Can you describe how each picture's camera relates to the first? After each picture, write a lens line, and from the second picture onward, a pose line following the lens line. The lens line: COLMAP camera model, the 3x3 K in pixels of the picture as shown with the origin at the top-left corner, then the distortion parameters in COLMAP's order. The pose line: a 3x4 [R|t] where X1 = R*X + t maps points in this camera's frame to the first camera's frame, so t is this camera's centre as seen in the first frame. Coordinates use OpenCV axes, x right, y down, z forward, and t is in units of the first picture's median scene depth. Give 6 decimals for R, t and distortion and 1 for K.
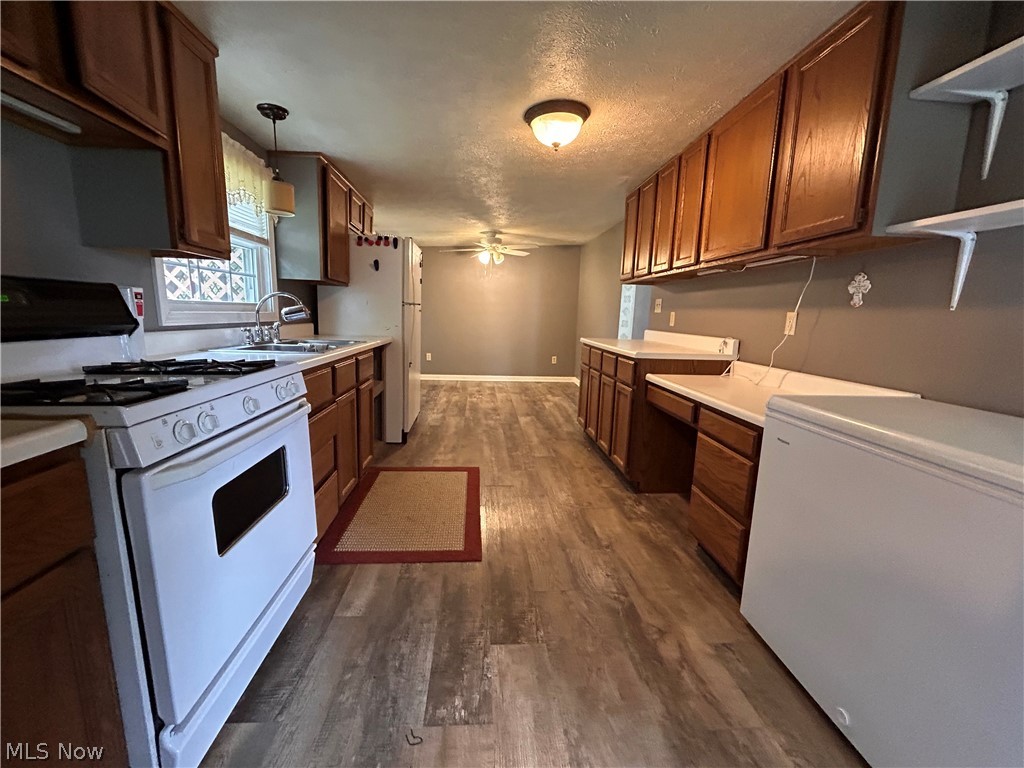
lens RADIAL K [[415.5, 0, 511.7], [0, 415.5, 381.2], [0, 0, 1]] dist [-0.001616, 0.001007]
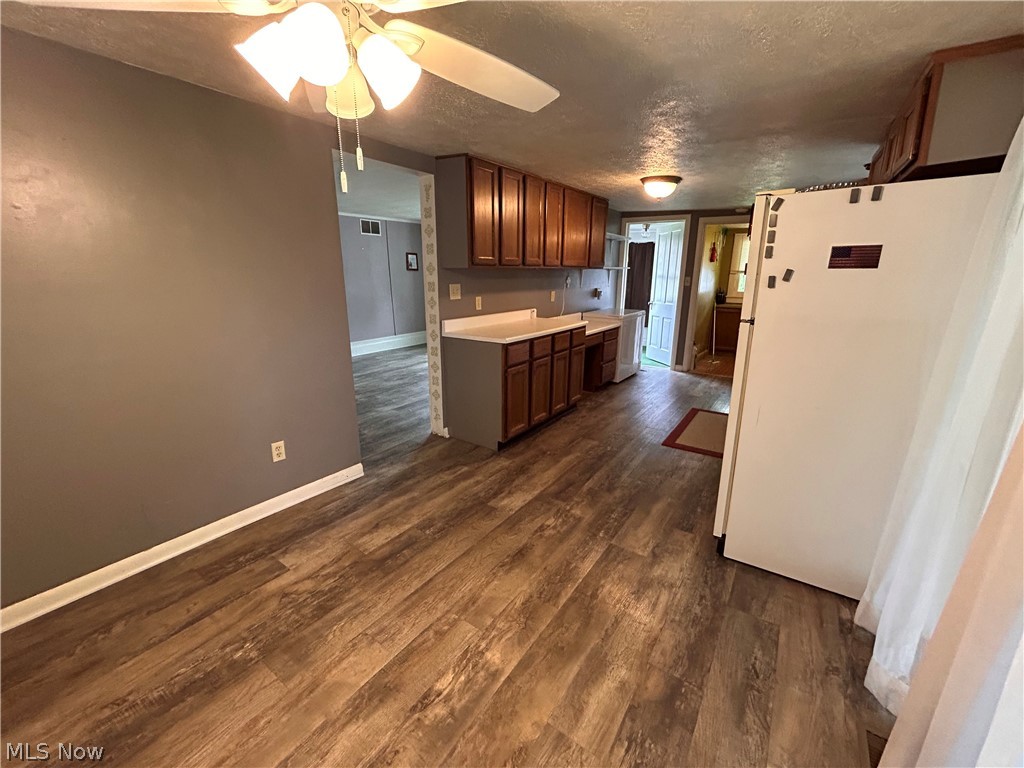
lens RADIAL K [[415.5, 0, 502.2], [0, 415.5, 390.0], [0, 0, 1]] dist [-0.001616, 0.001007]
pose [[-0.763150, -0.205319, 0.612737, -0.395766], [0.083017, 0.909178, 0.408048, -0.410805], [-0.640867, 0.362269, -0.676794, 1.917147]]
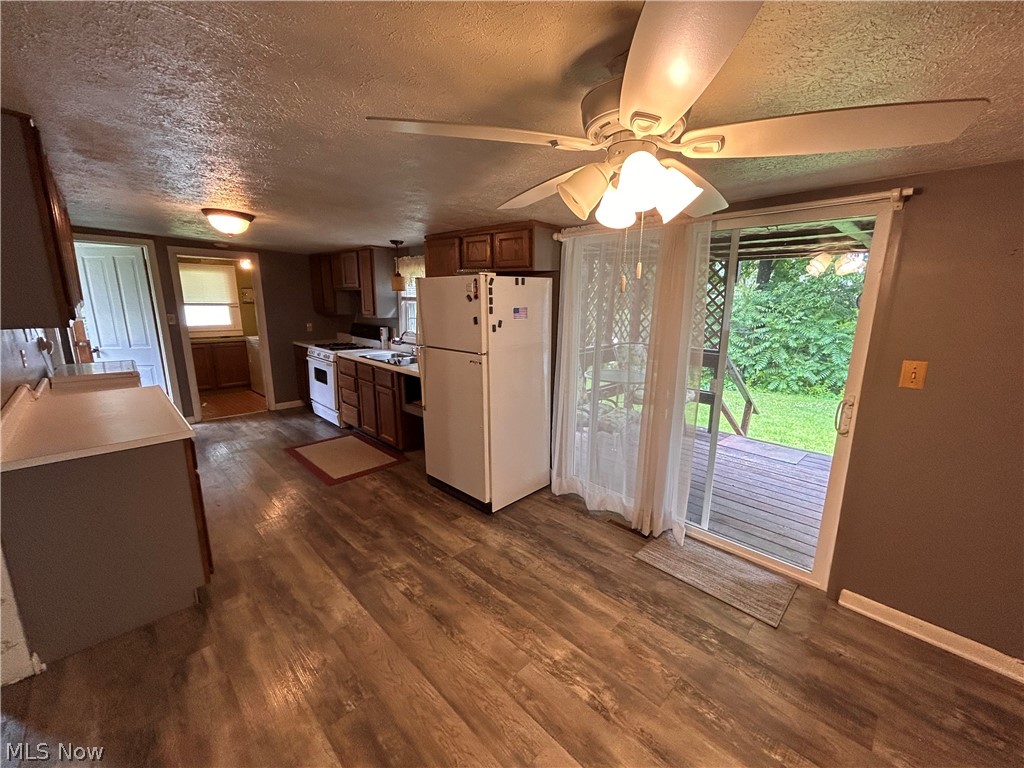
lens RADIAL K [[415.5, 0, 518.2], [0, 415.5, 393.4], [0, 0, 1]] dist [-0.001616, 0.001007]
pose [[-0.757824, 0.110895, -0.642966, 0.220706], [-0.139902, 0.934911, 0.326142, -0.450338], [0.637283, 0.337111, -0.692984, 1.949719]]
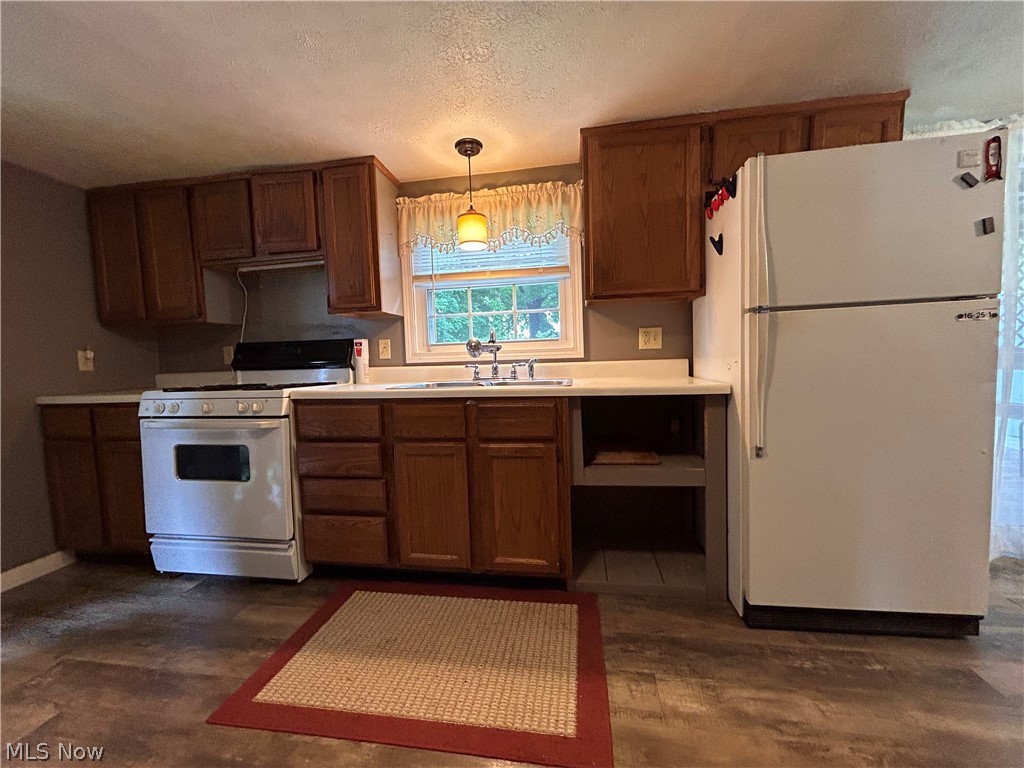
lens RADIAL K [[415.5, 0, 511.3], [0, 415.5, 388.7], [0, 0, 1]] dist [-0.001616, 0.001007]
pose [[-0.247743, 0.053133, -0.967368, 0.241709], [-0.129862, 0.987663, 0.087506, -0.115810], [0.960083, 0.147303, -0.237786, 0.921885]]
